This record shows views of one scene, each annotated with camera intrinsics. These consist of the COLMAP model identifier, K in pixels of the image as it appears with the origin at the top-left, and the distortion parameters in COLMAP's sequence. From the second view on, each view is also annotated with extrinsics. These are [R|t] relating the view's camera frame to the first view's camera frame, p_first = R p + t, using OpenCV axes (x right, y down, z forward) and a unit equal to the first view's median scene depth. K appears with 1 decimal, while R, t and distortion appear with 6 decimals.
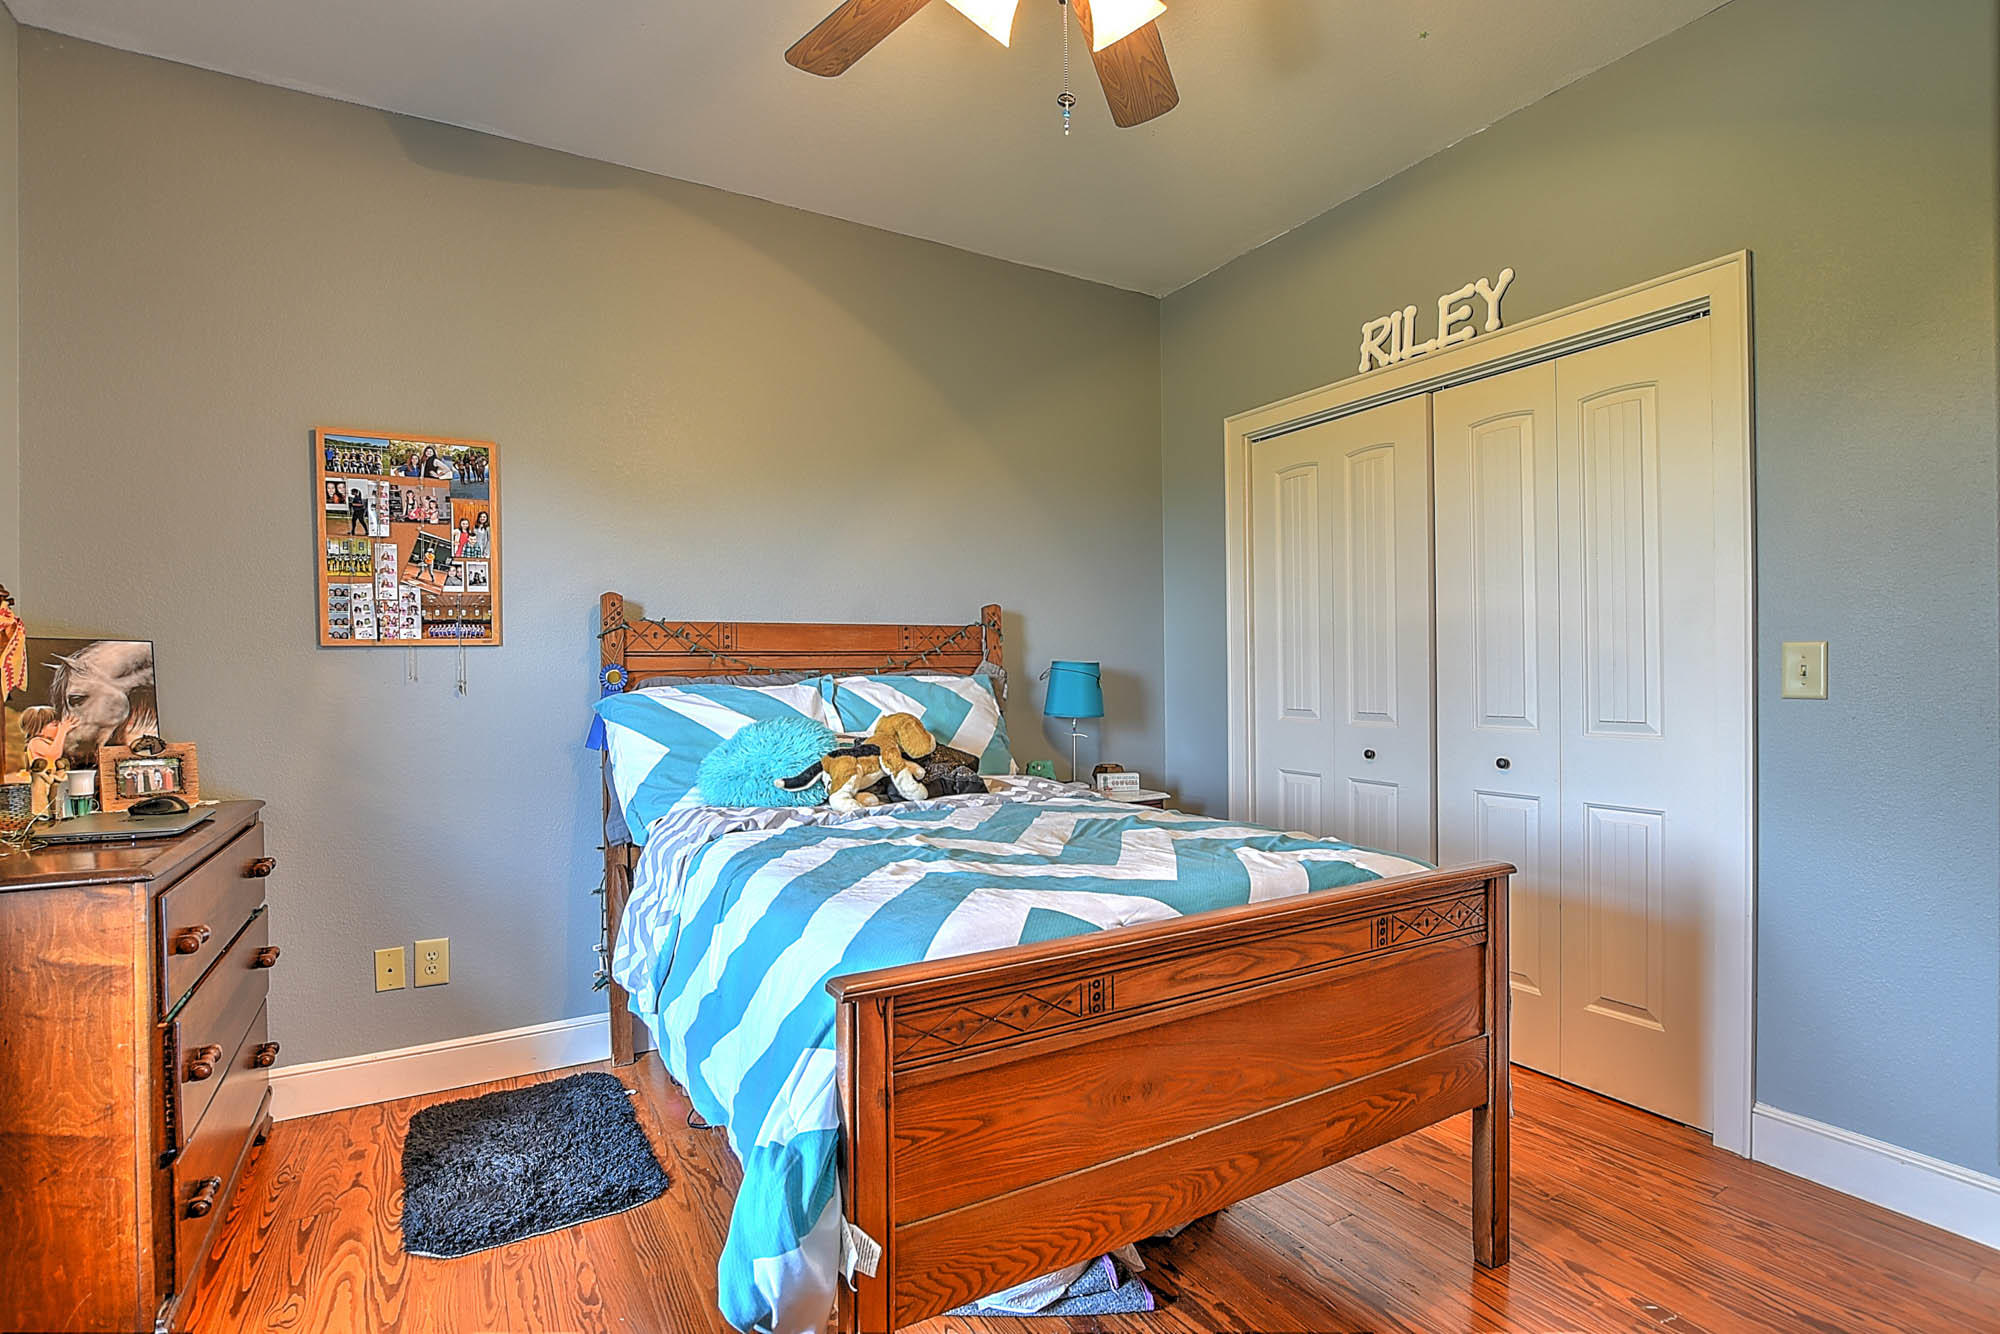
lens RADIAL K [[923.8, 0, 993.4], [0, 923.8, 670.0], [0, 0, 1]] dist [-0.016505, -0.000188]
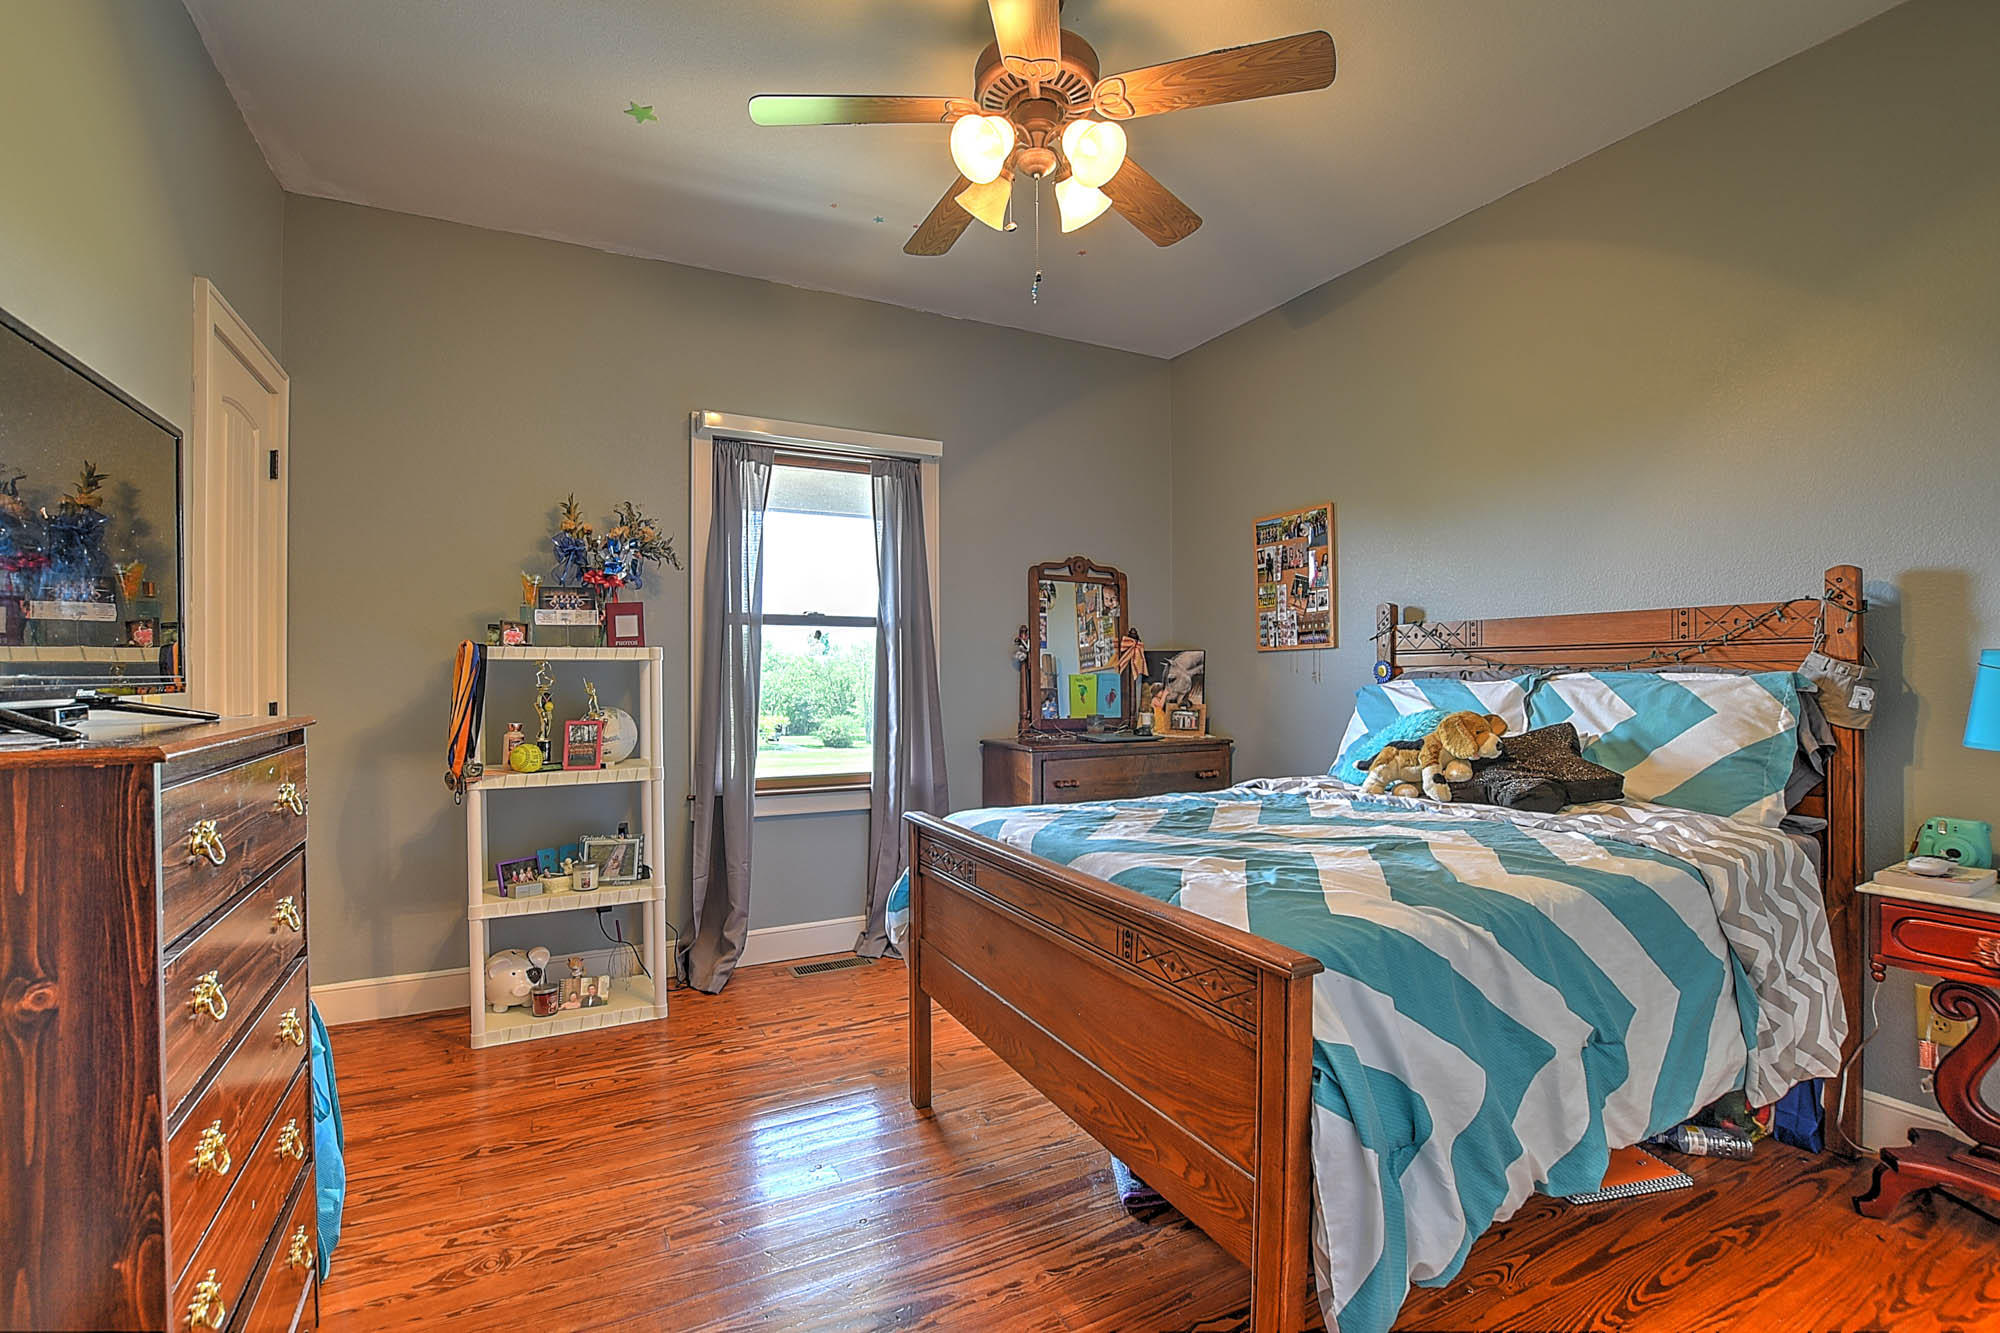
lens RADIAL K [[884.3, 0, 991.7], [0, 884.3, 667.7], [0, 0, 1]] dist [-0.031421, 0.003595]
pose [[-0.048916, 0.004350, -0.998793, 0.861608], [0.005560, 0.999976, 0.004083, -0.005379], [0.998787, -0.005354, -0.048939, 0.580014]]
